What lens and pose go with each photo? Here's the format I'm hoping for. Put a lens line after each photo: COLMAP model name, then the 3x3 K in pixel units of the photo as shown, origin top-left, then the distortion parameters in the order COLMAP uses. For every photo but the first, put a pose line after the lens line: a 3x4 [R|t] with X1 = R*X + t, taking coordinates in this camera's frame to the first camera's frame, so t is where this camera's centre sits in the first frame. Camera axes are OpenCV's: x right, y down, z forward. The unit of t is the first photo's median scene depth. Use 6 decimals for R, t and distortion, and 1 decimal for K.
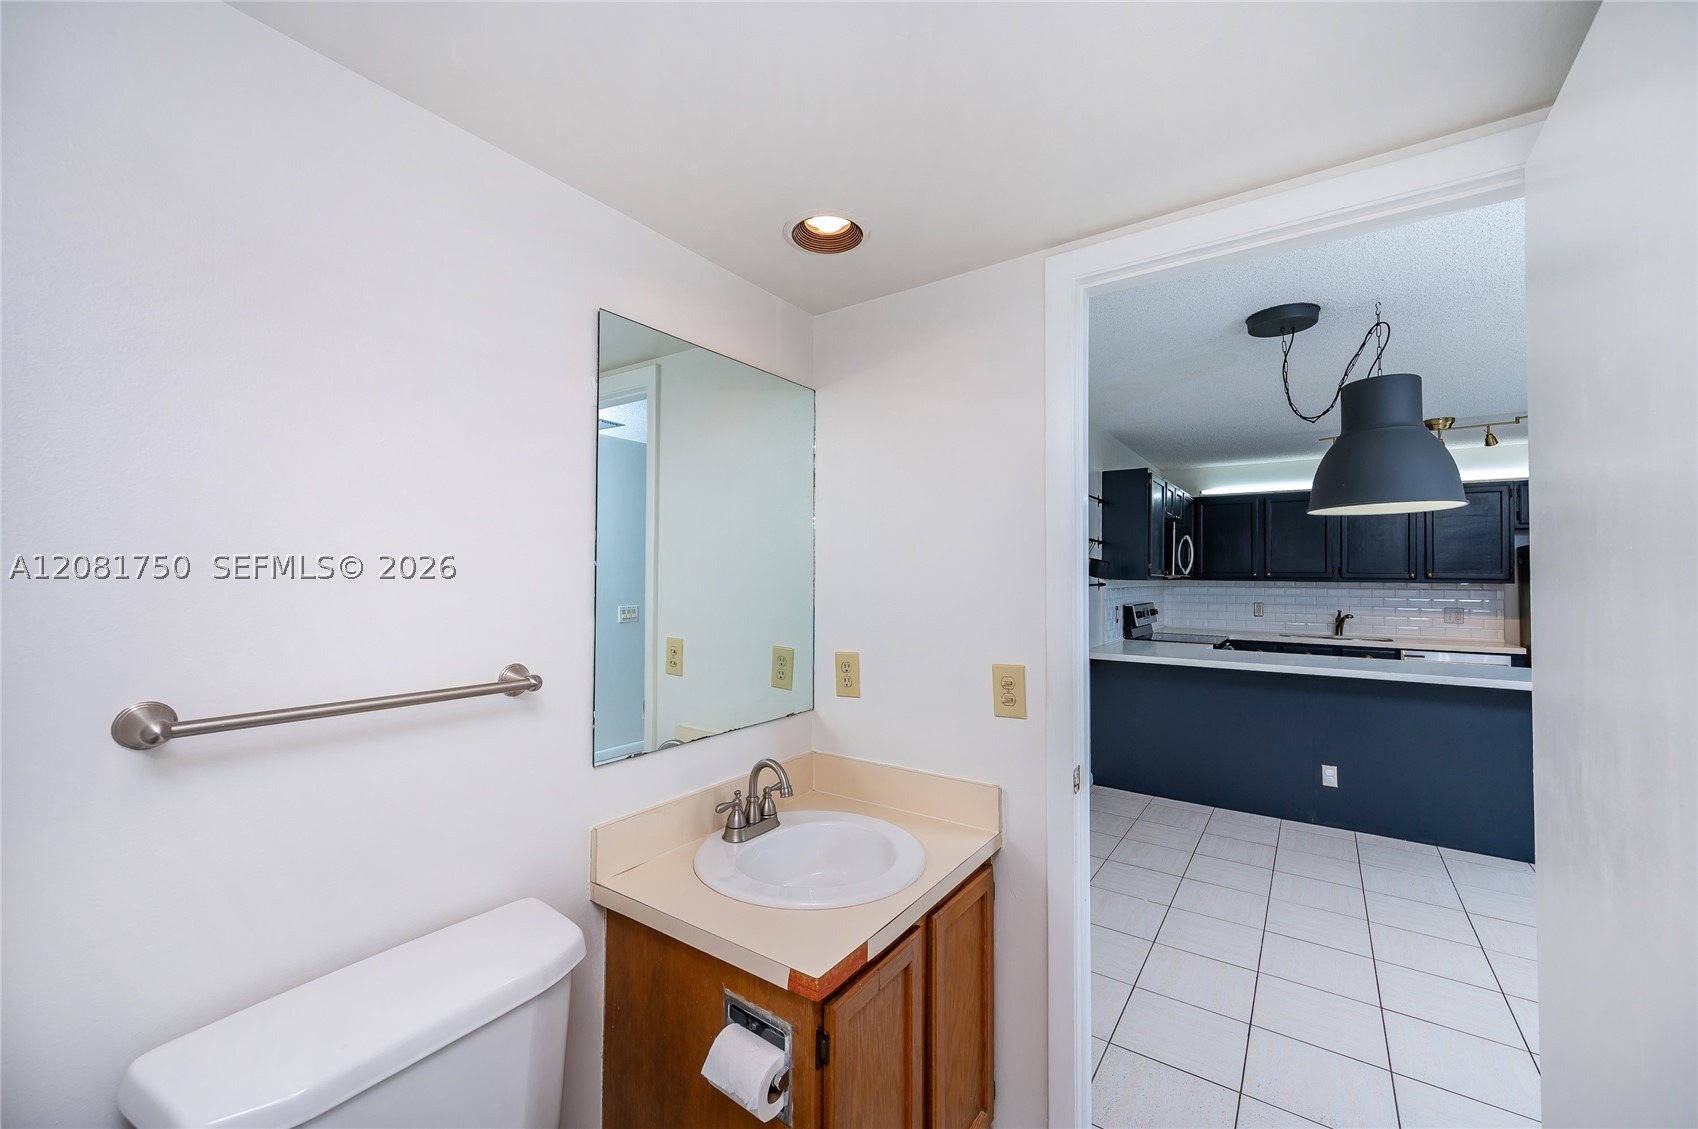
lens RADIAL K [[663.4, 0, 857.8], [0, 663.4, 571.3], [0, 0, 1]] dist [0.001875, 0.000057]
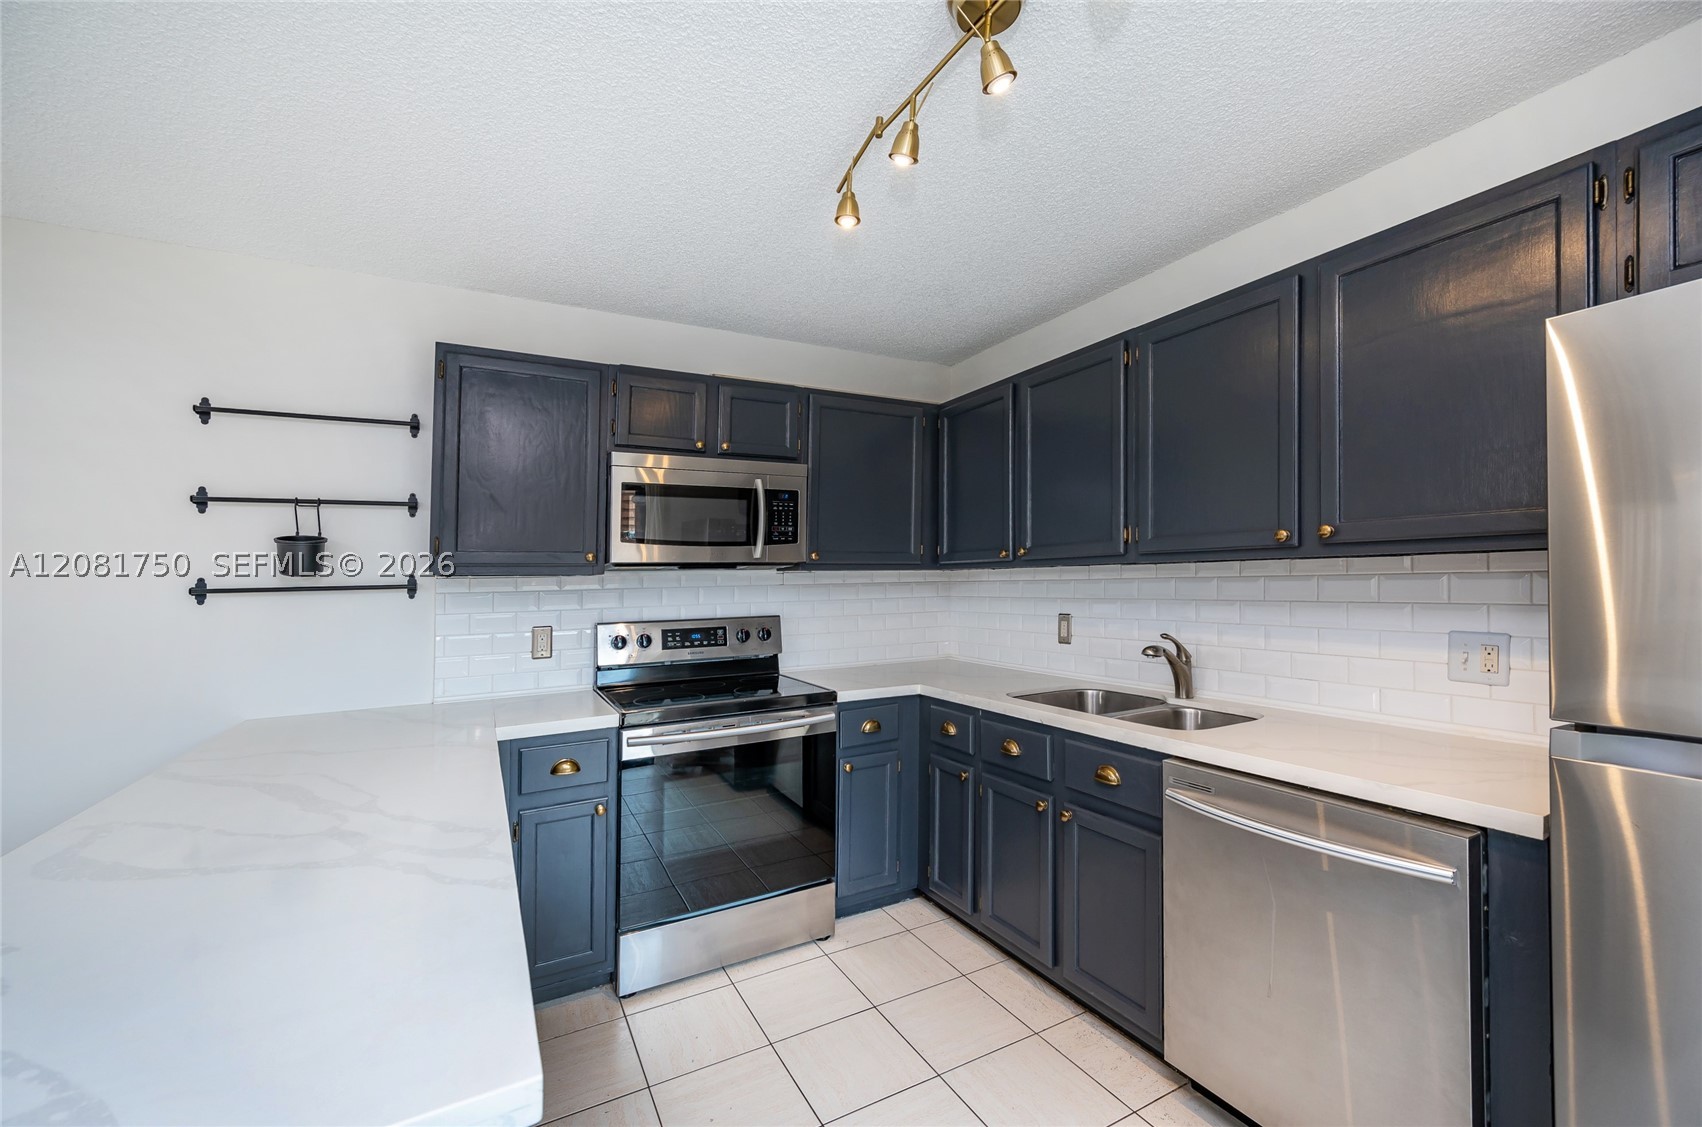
lens RADIAL K [[663.4, 0, 873.8], [0, 663.4, 583.6], [0, 0, 1]] dist [0.000743, 0.000048]
pose [[0.885392, -0.023391, -0.464256, 0.788324], [0.030508, 0.999504, 0.007824, 0.020883], [0.463843, -0.021091, 0.885666, 0.592774]]
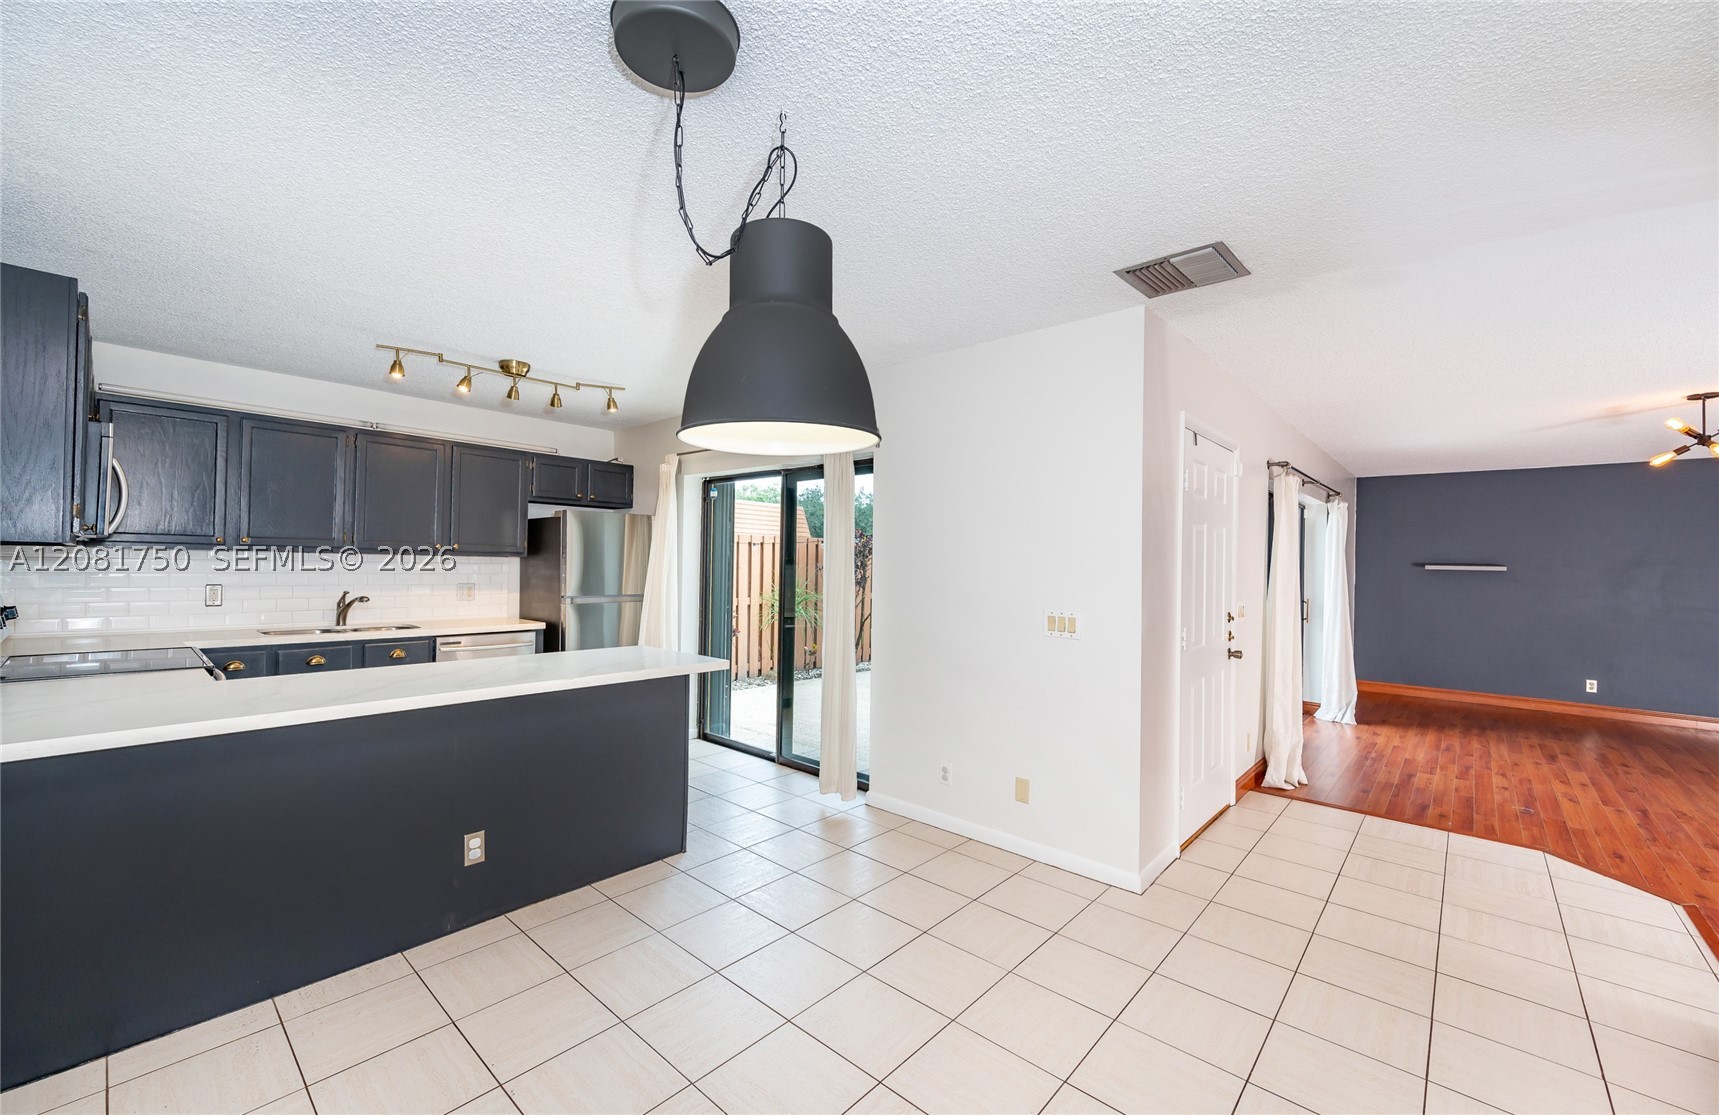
lens RADIAL K [[687.0, 0, 818.3], [0, 687.0, 537.0], [0, 0, 1]] dist [0.001776, 0.000552]
pose [[0.153947, 0.035503, 0.987441, 0.057573], [-0.023958, 0.999195, -0.032191, 0.011036], [-0.987789, -0.018701, 0.154673, 0.390973]]
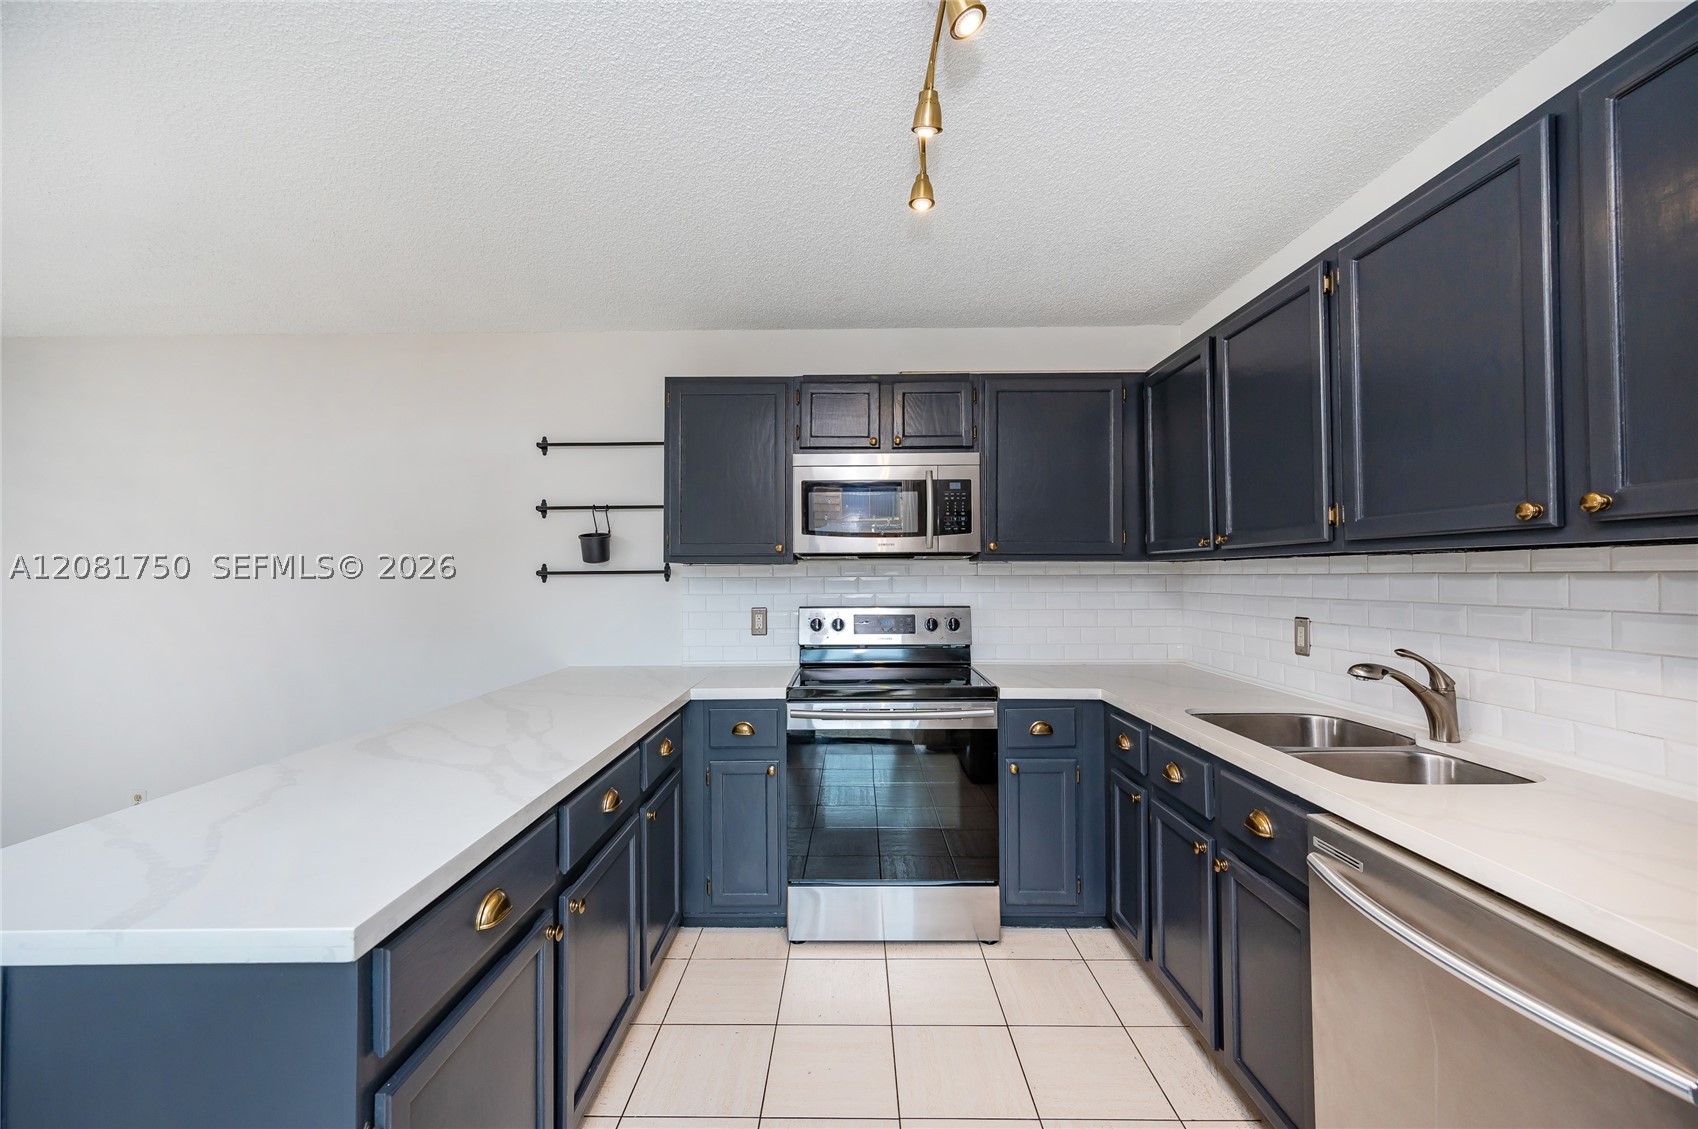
lens RADIAL K [[663.4, 0, 857.8], [0, 663.4, 571.3], [0, 0, 1]] dist [0.001875, 0.000057]
pose [[0.560551, -0.015911, -0.827967, 0.862607], [0.015935, 0.999838, -0.008426, 0.023689], [0.827966, -0.008470, 0.560714, 0.661106]]
